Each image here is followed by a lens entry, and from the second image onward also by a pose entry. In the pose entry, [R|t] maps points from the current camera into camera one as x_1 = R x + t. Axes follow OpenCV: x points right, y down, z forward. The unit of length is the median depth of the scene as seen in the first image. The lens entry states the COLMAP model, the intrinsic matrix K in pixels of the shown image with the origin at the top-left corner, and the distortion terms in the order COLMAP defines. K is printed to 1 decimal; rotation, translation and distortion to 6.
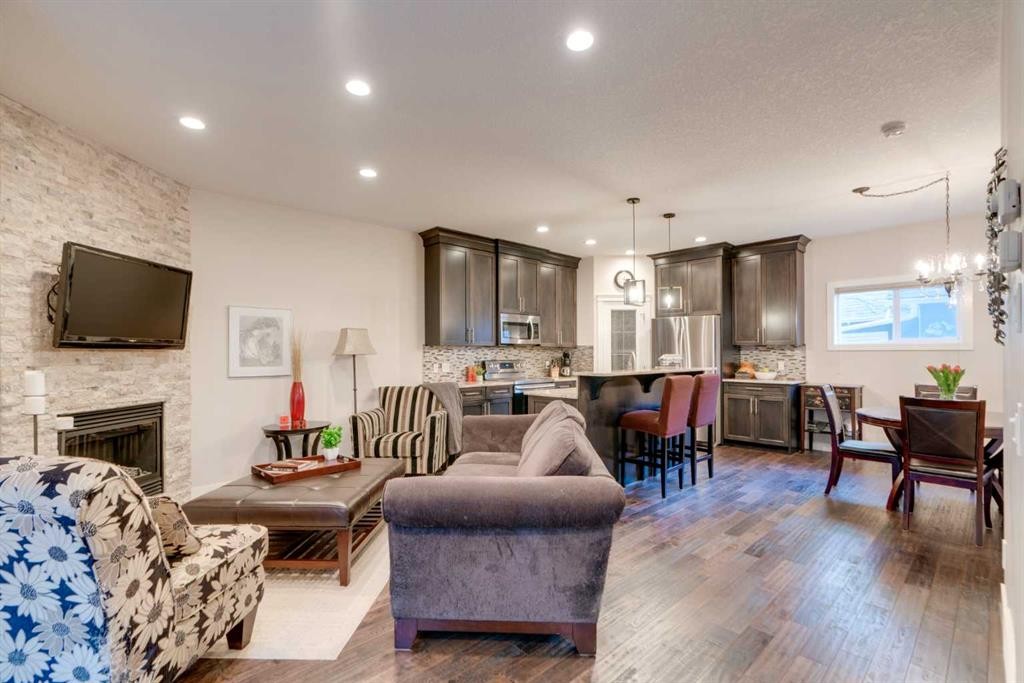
lens RADIAL K [[464.1, 0, 512.7], [0, 464.1, 352.8], [0, 0, 1]] dist [-0.000474, 0.000246]
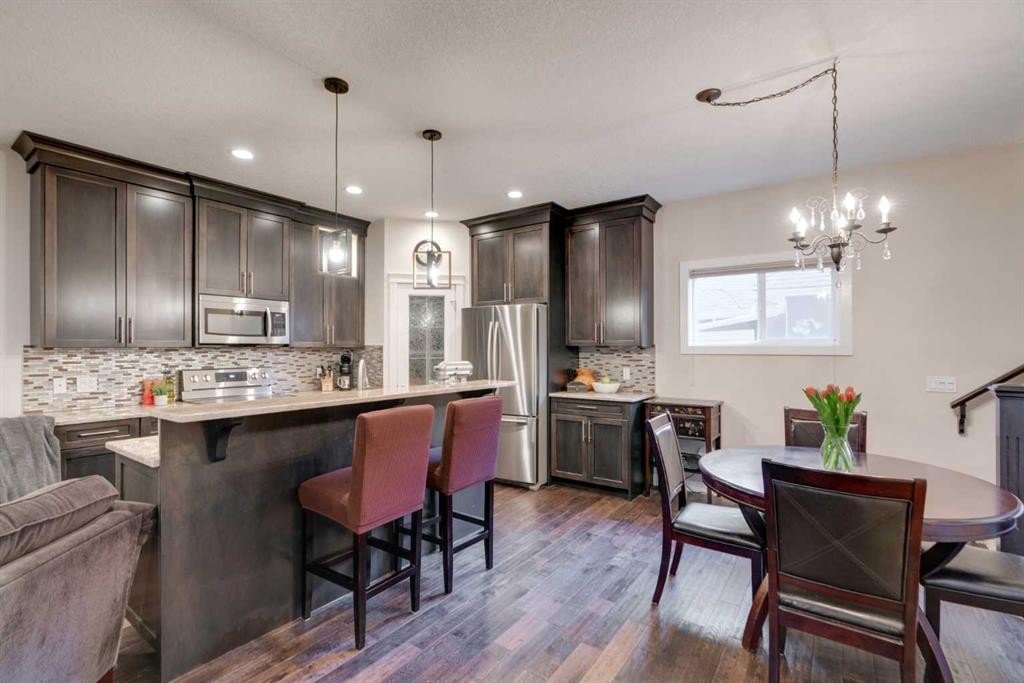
lens RADIAL K [[467.8, 0, 508.4], [0, 467.8, 348.8], [0, 0, 1]] dist [-0.003668, -0.000184]
pose [[0.982194, 0.000549, 0.187866, 0.350963], [-0.000687, 1.000000, 0.000669, -0.017506], [-0.187866, -0.000786, 0.982194, 0.415455]]
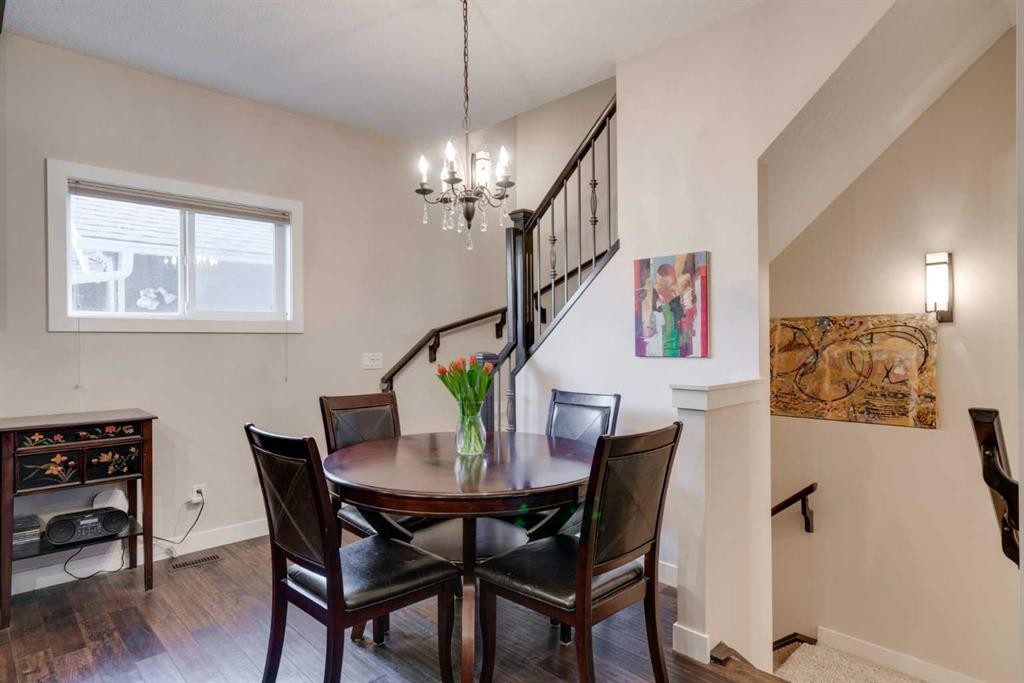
lens RADIAL K [[566.2, 0, 498.7], [0, 566.2, 339.7], [0, 0, 1]] dist [-0.000708, -0.000104]
pose [[0.007778, -0.001336, 0.999969, 0.262398], [0.002986, 0.999995, 0.001313, 0.004122], [-0.999965, 0.002976, 0.007782, 0.805579]]
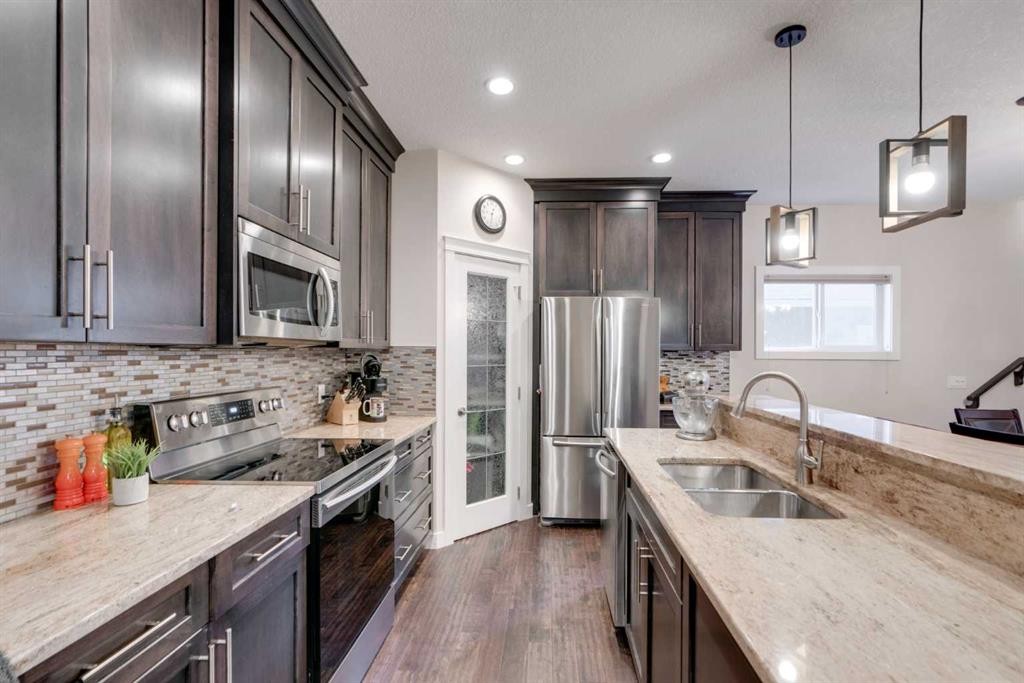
lens RADIAL K [[472.8, 0, 535.4], [0, 472.8, 352.1], [0, 0, 1]] dist [-0.000230, 0.000049]
pose [[0.710201, 0.006307, 0.703971, -0.125286], [-0.006852, 0.999974, -0.002045, -0.015403], [-0.703966, -0.003371, 0.710226, 0.938133]]
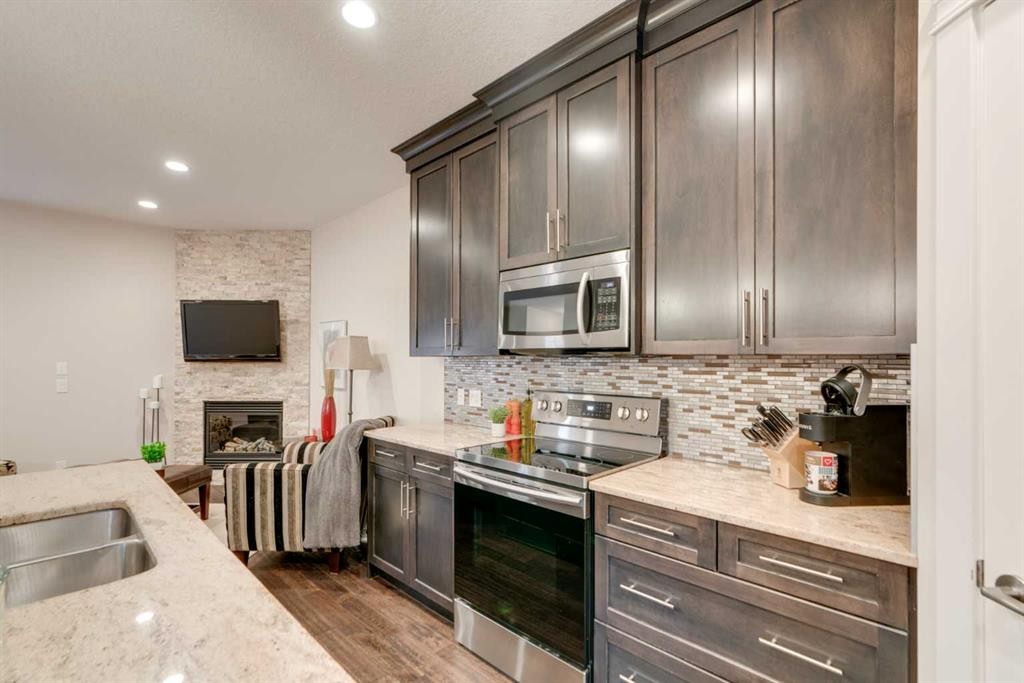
lens RADIAL K [[464.1, 0, 512.7], [0, 464.1, 352.8], [0, 0, 1]] dist [-0.000474, 0.000246]
pose [[0.036425, -0.005799, -0.999320, 0.493857], [0.002262, 0.999981, -0.005721, -0.020019], [0.999334, -0.002053, 0.036438, 1.334045]]
